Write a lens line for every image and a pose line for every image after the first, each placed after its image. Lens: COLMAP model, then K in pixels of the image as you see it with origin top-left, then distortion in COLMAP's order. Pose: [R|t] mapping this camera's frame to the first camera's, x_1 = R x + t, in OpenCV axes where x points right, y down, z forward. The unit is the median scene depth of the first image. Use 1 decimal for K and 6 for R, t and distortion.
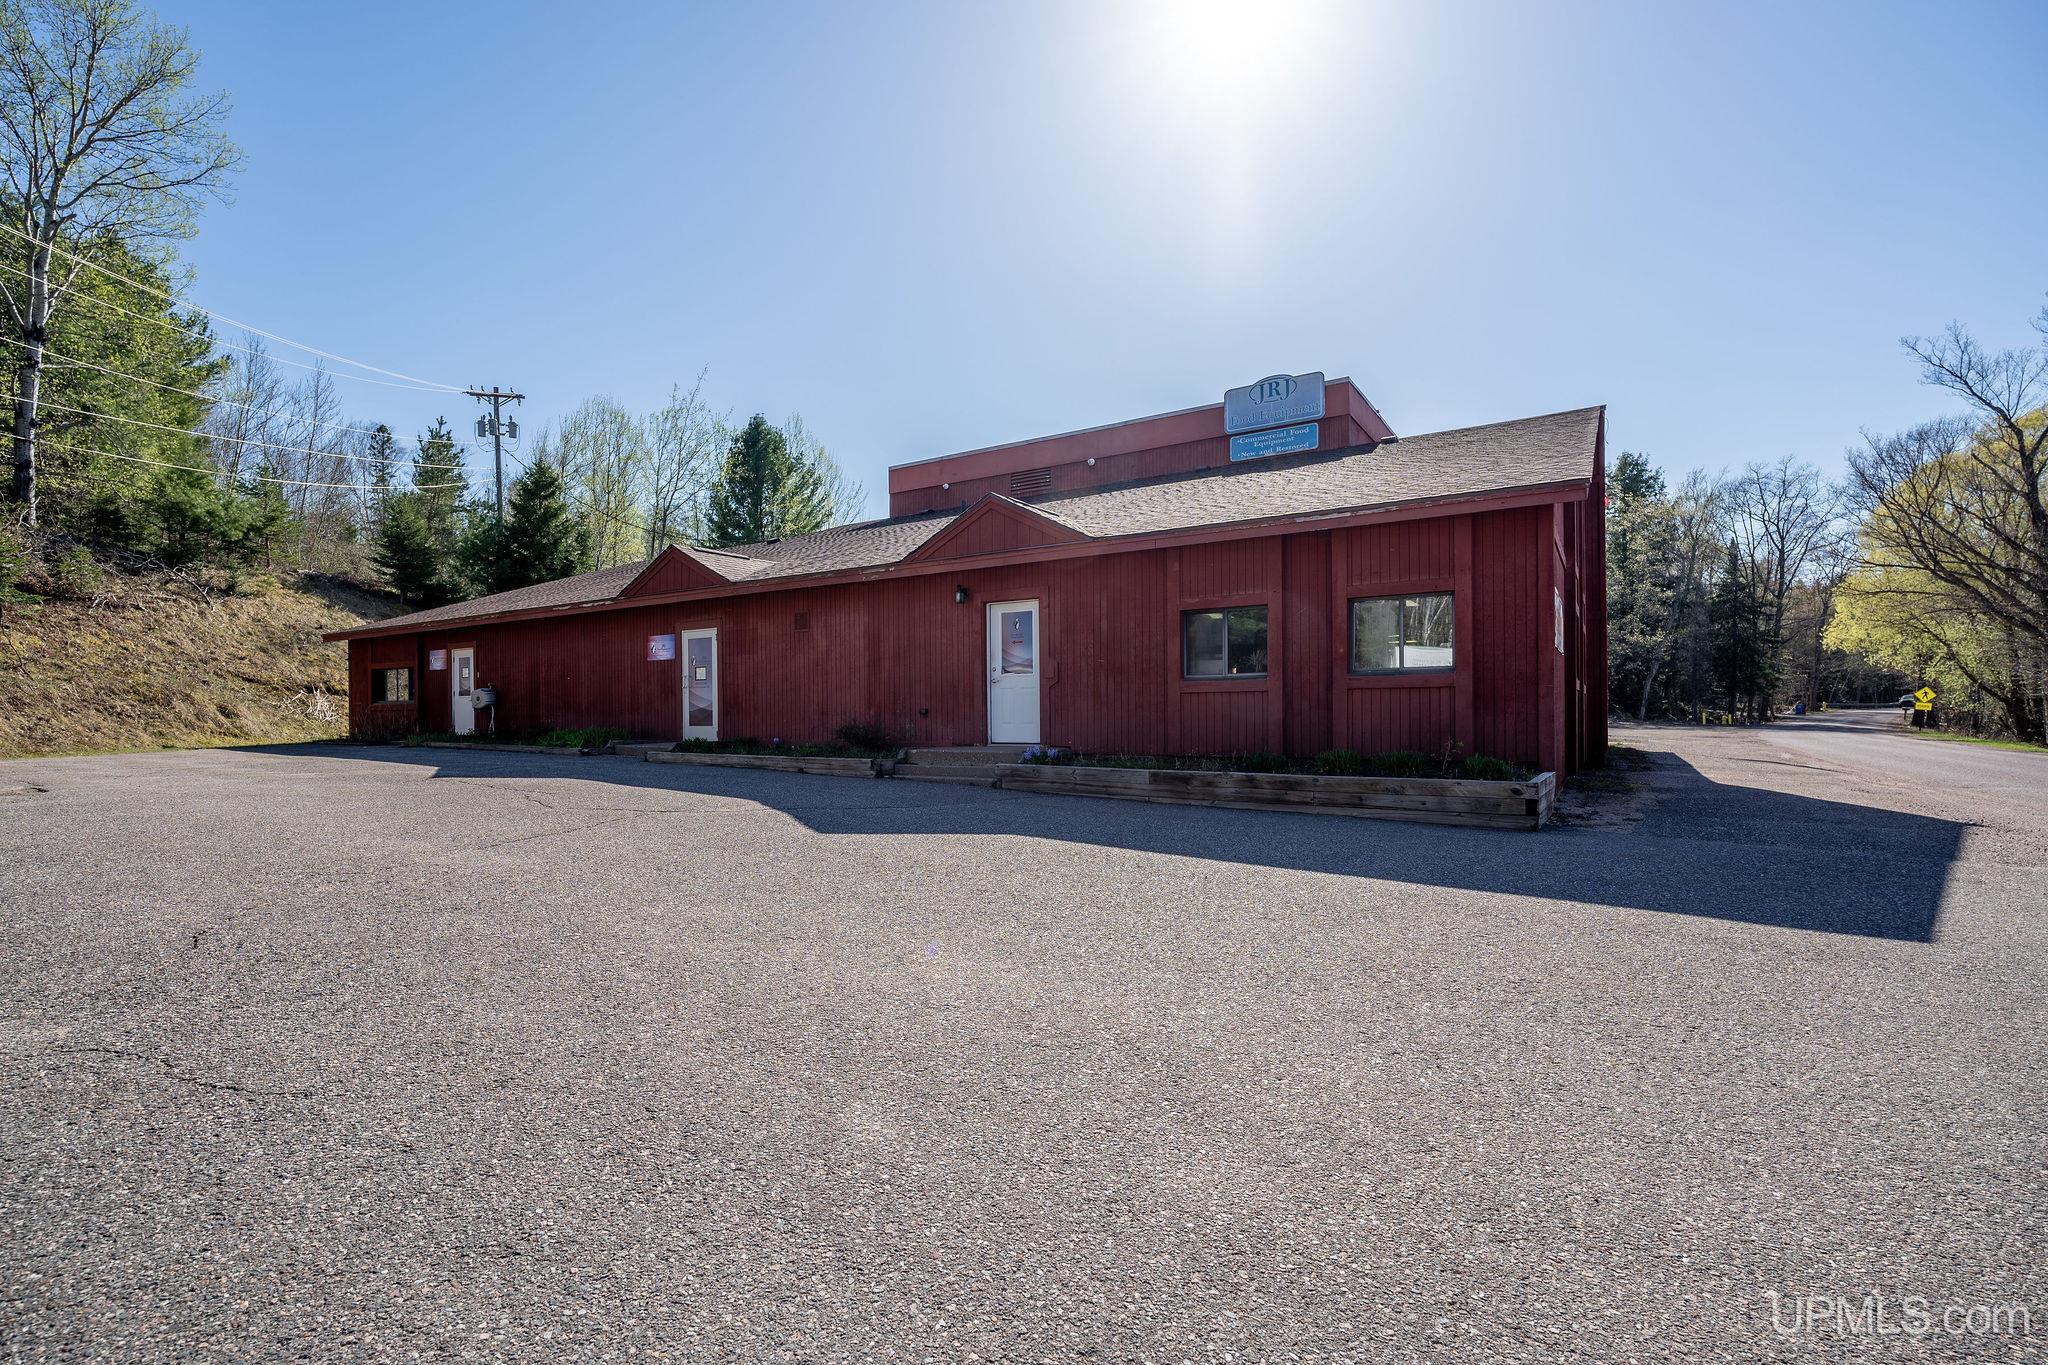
lens RADIAL K [[917.9, 0, 1024.0], [0, 917.9, 682.5], [0, 0, 1]] dist [-0.002331, 0.000113]
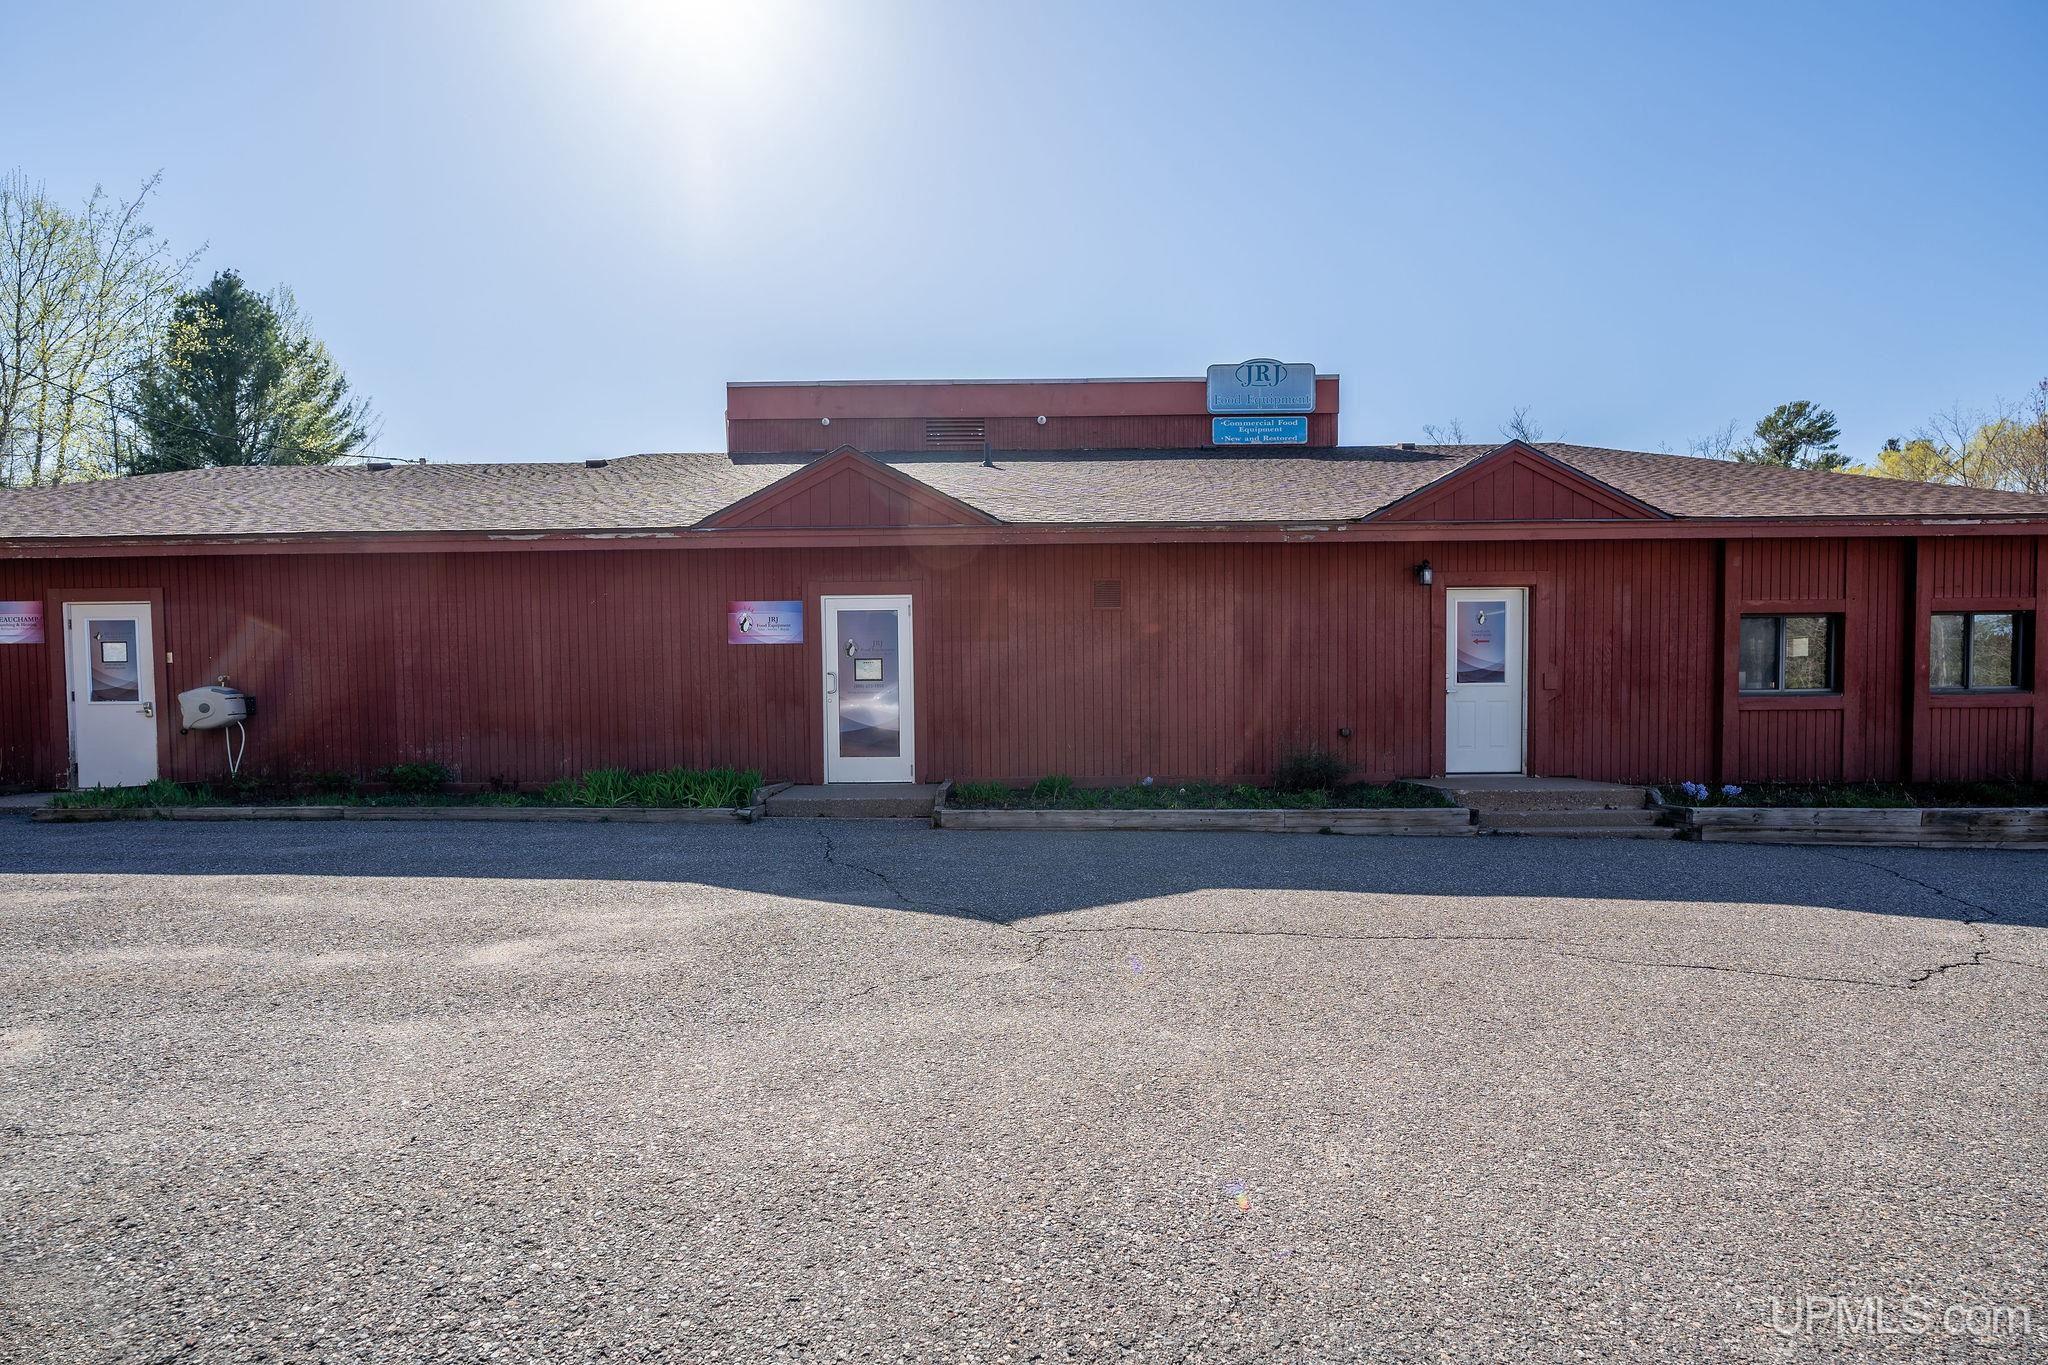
lens RADIAL K [[947.3, 0, 1024.0], [0, 947.3, 682.5], [0, 0, 1]] dist [-0.004630, -0.000137]
pose [[0.848901, 0.013710, 0.528374, -0.470881], [-0.015454, 0.999880, -0.001115, -0.001948], [-0.528326, -0.007219, 0.849011, 0.337866]]
